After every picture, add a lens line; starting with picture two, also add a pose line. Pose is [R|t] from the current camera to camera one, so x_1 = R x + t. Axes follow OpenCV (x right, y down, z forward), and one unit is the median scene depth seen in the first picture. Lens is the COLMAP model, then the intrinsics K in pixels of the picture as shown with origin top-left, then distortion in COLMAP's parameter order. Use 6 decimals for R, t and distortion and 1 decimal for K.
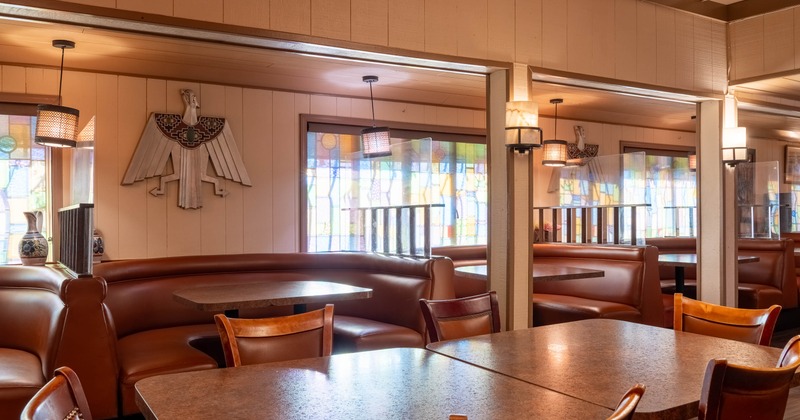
lens RADIAL K [[633.5, 0, 400.0], [0, 633.5, 210.0], [0, 0, 1]] dist [0.016195, 0.004893]
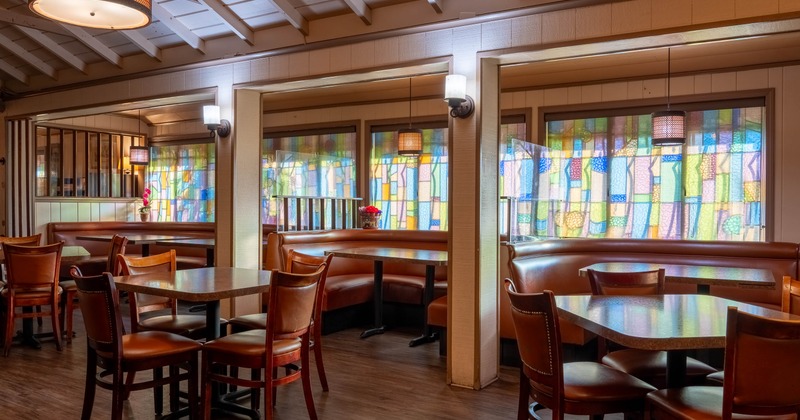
lens RADIAL K [[633.5, 0, 400.0], [0, 633.5, 210.0], [0, 0, 1]] dist [0.016195, 0.004893]
pose [[0.464525, -0.002986, -0.885555, 1.007344], [0.013327, 0.999905, 0.003619, 0.013746], [0.885460, -0.013483, 0.464520, 0.510854]]
